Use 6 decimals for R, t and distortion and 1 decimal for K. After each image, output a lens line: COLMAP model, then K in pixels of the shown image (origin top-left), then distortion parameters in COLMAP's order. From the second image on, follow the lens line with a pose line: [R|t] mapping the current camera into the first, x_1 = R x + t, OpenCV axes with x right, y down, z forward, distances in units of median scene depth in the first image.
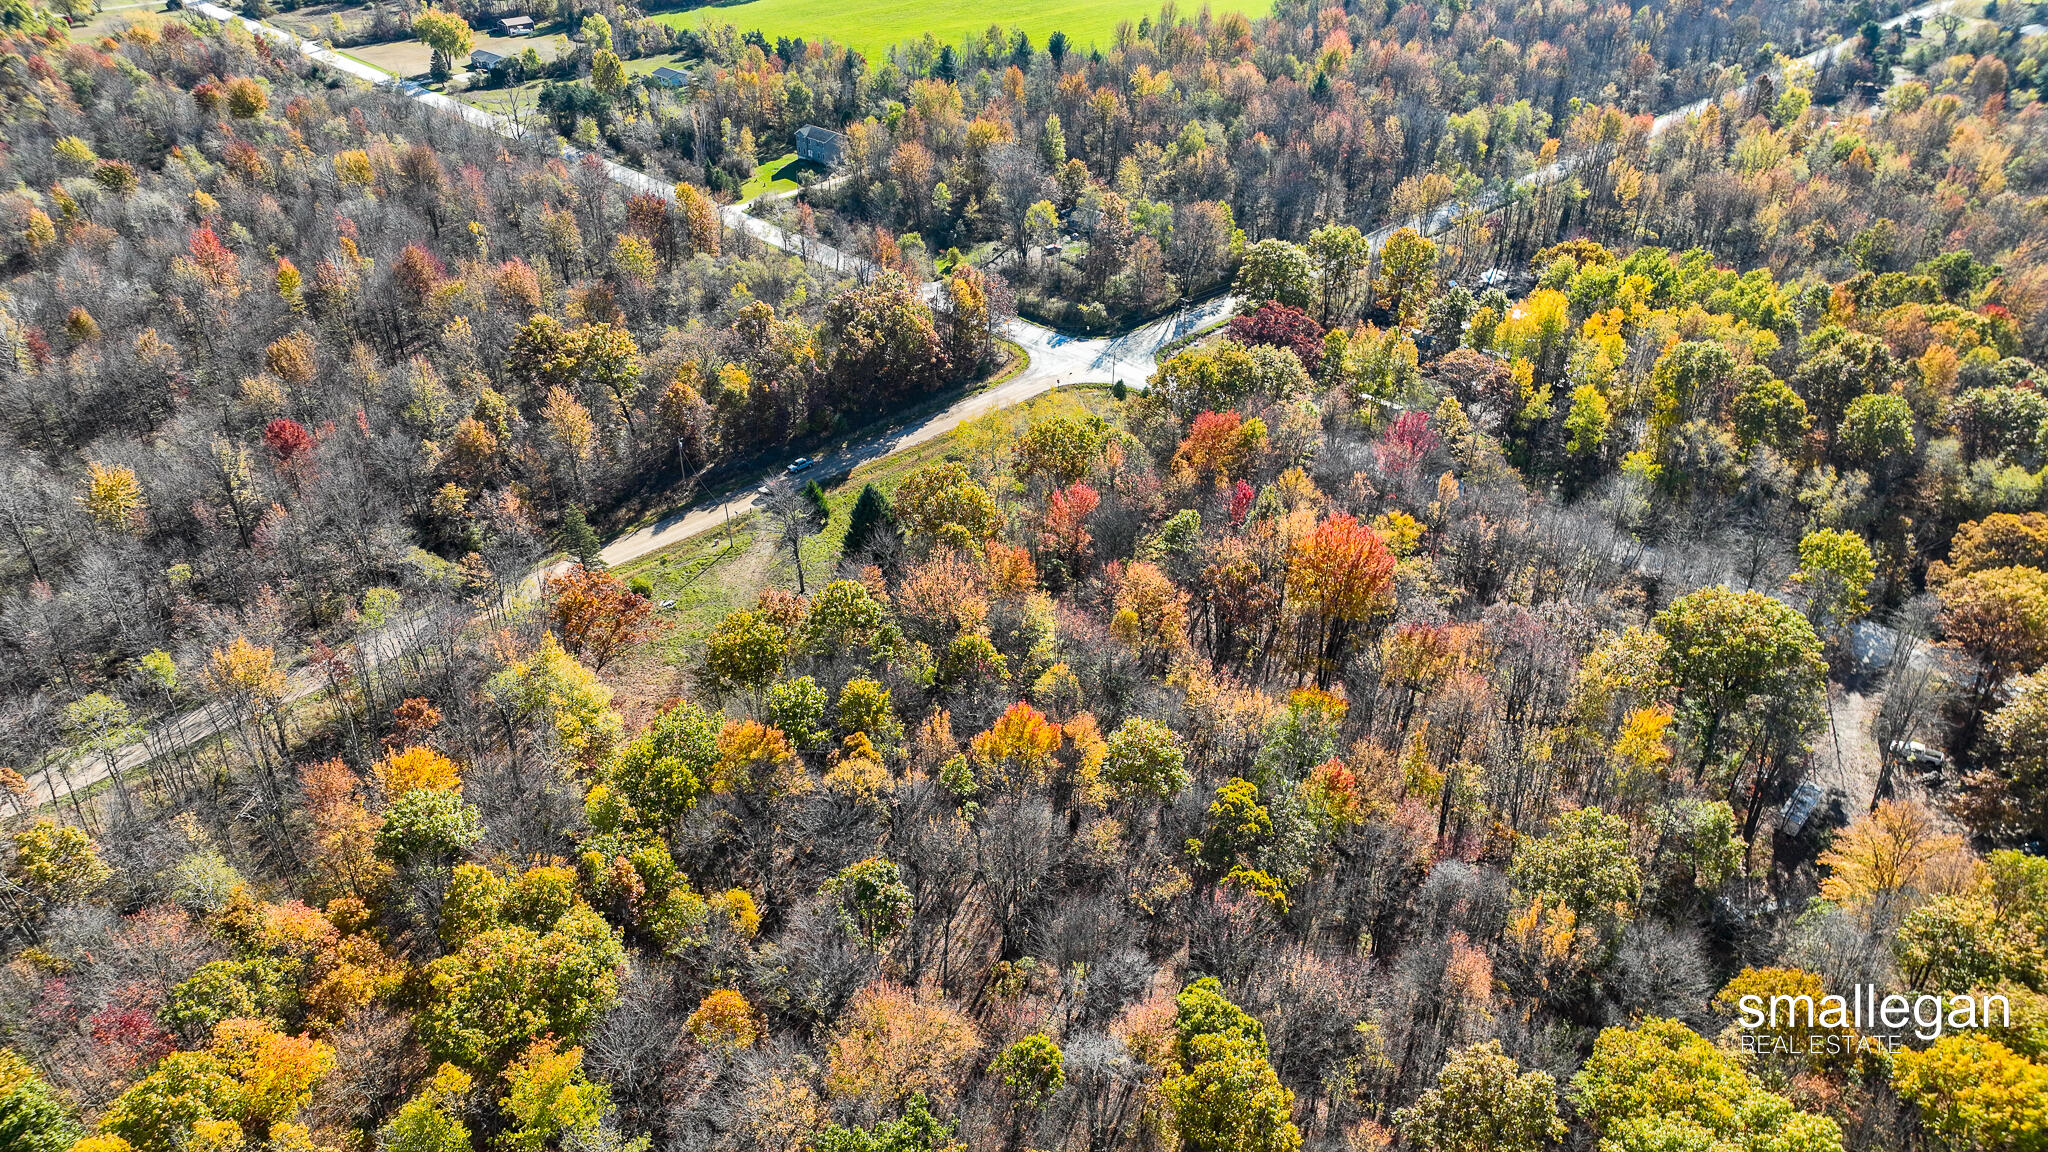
lens RADIAL K [[1431.1, 0, 1024.0], [0, 1431.1, 576.0], [0, 0, 1]] dist [-0.001465, 0.018514]
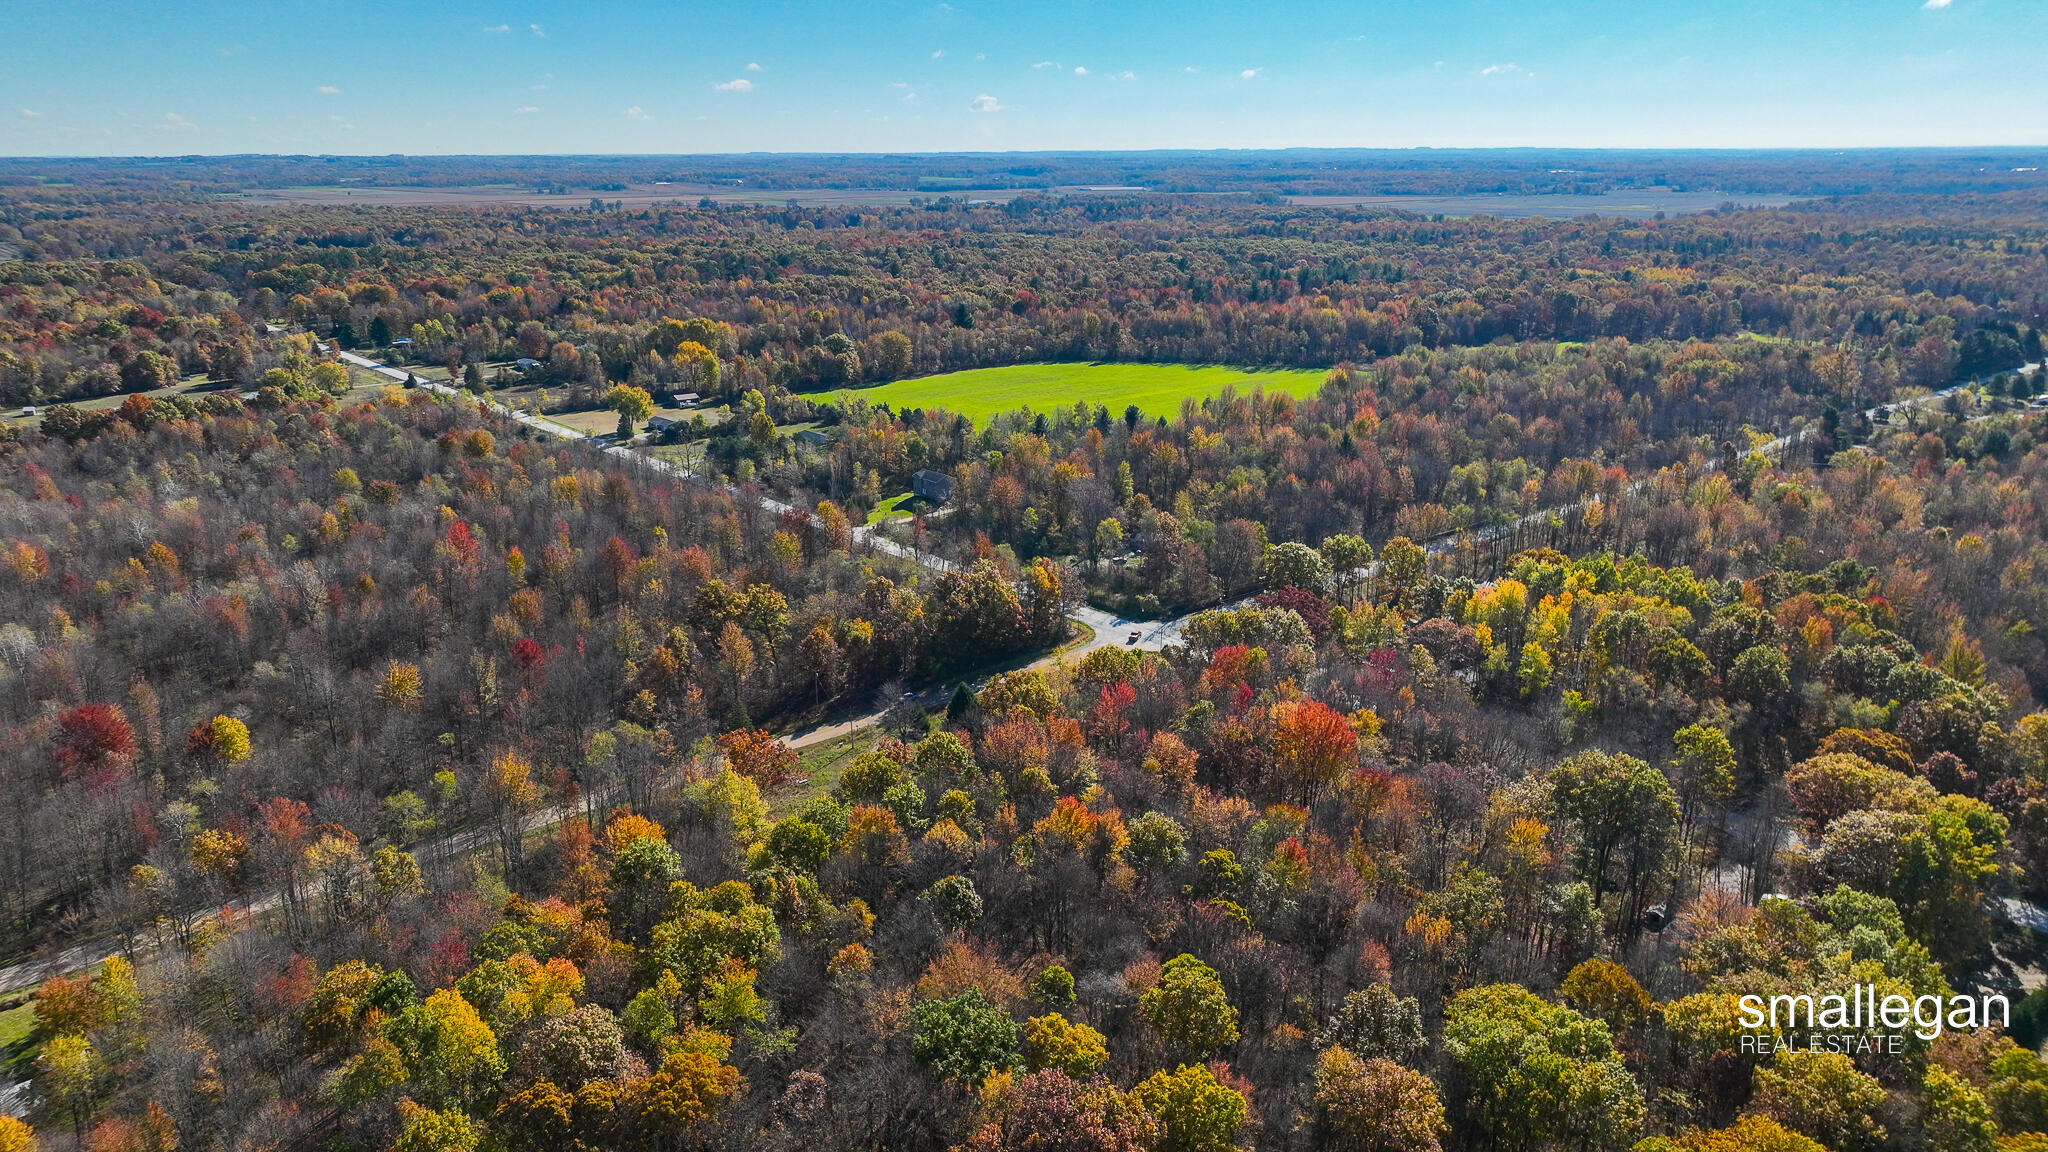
lens RADIAL K [[1431.1, 0, 1024.0], [0, 1431.1, 576.0], [0, 0, 1]] dist [-0.001465, 0.018514]
pose [[0.997706, 0.019572, -0.064812, 0.019073], [-0.036003, 0.964100, -0.263087, 0.111838], [0.057337, 0.264817, 0.962593, -0.179399]]
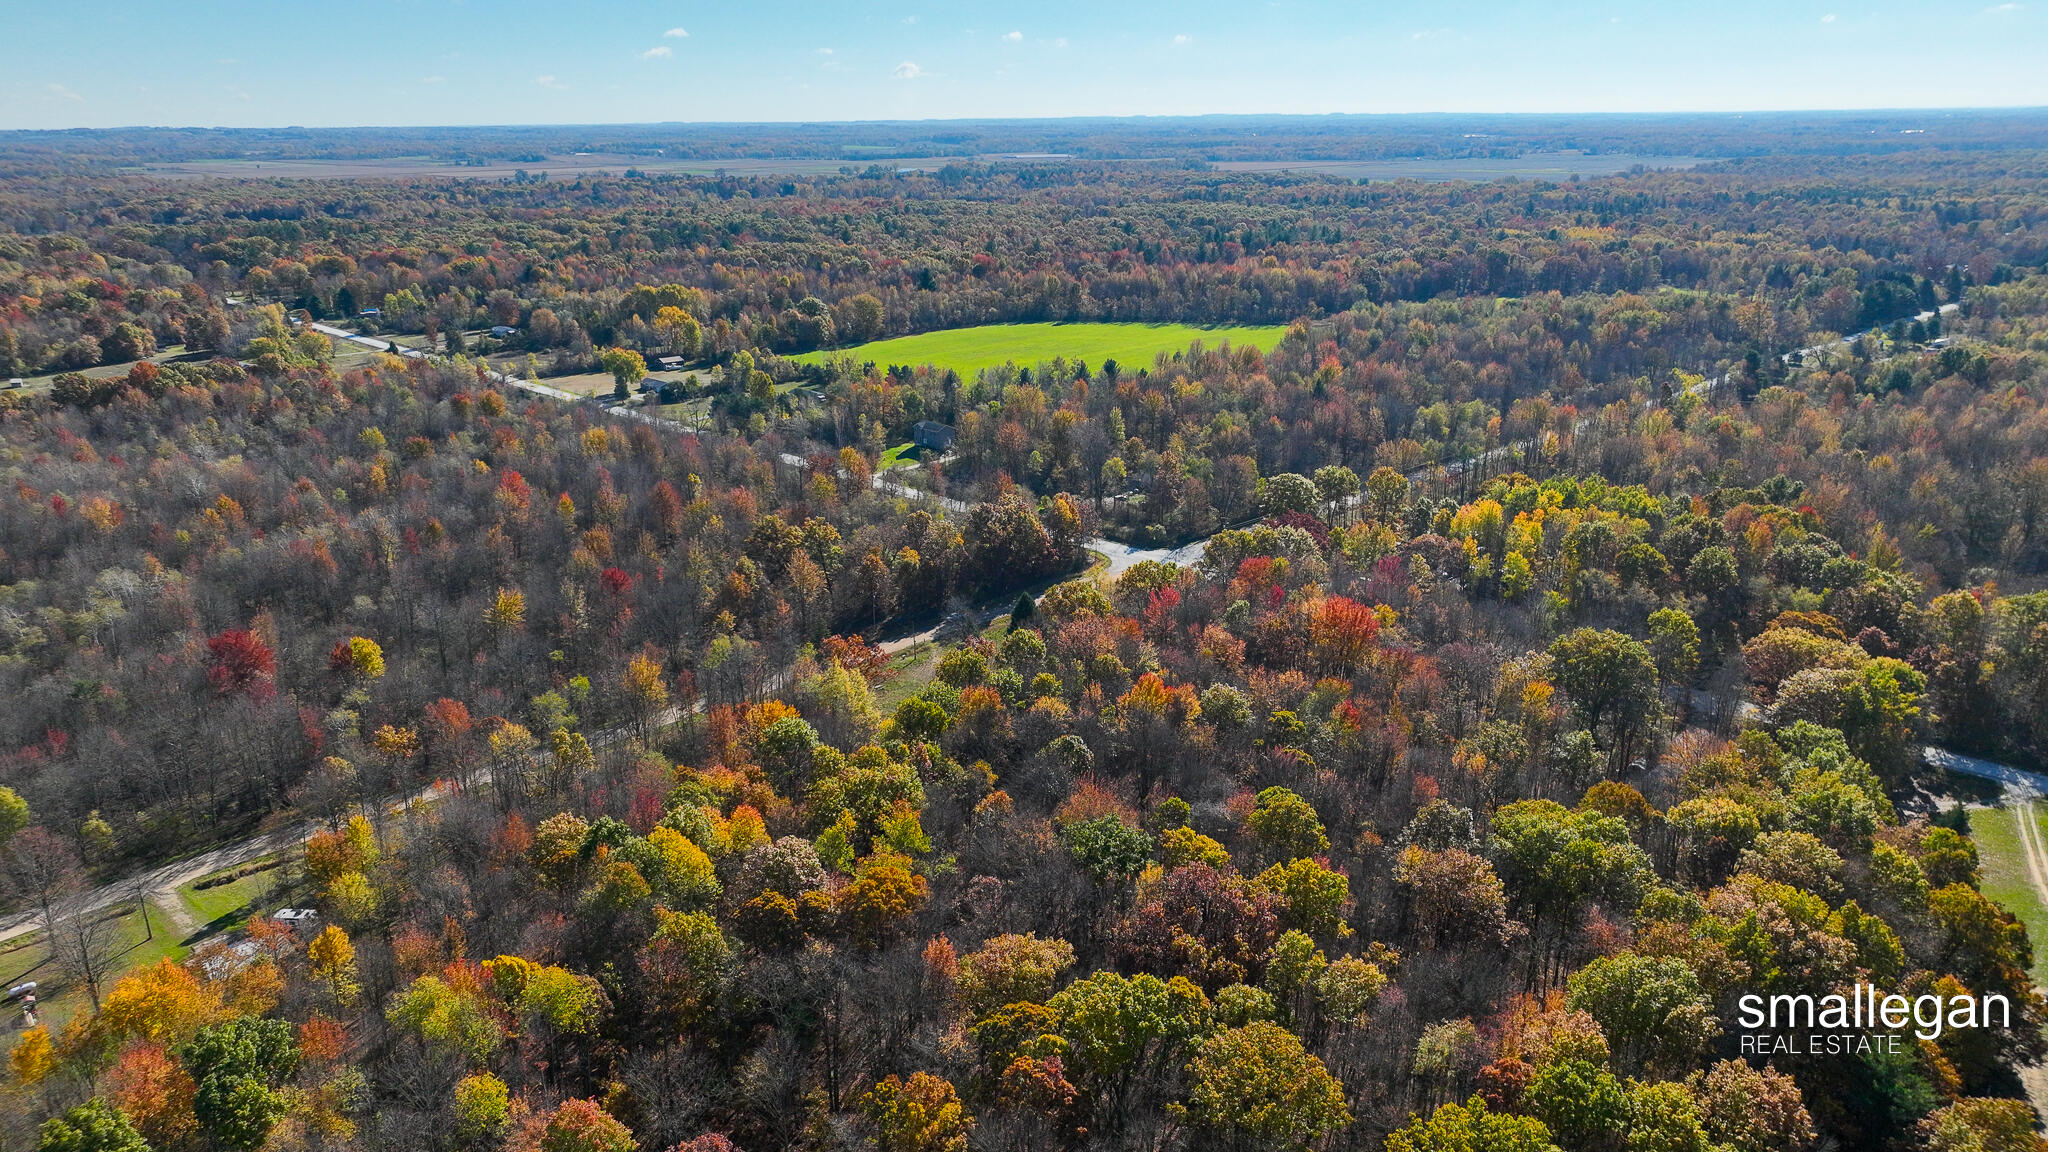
lens RADIAL K [[1431.1, 0, 1024.0], [0, 1431.1, 576.0], [0, 0, 1]] dist [-0.001465, 0.018514]
pose [[0.999923, -0.001944, -0.012249, -0.054806], [-0.001107, 0.969717, -0.244227, 0.169370], [0.012353, 0.244222, 0.969641, -0.269682]]
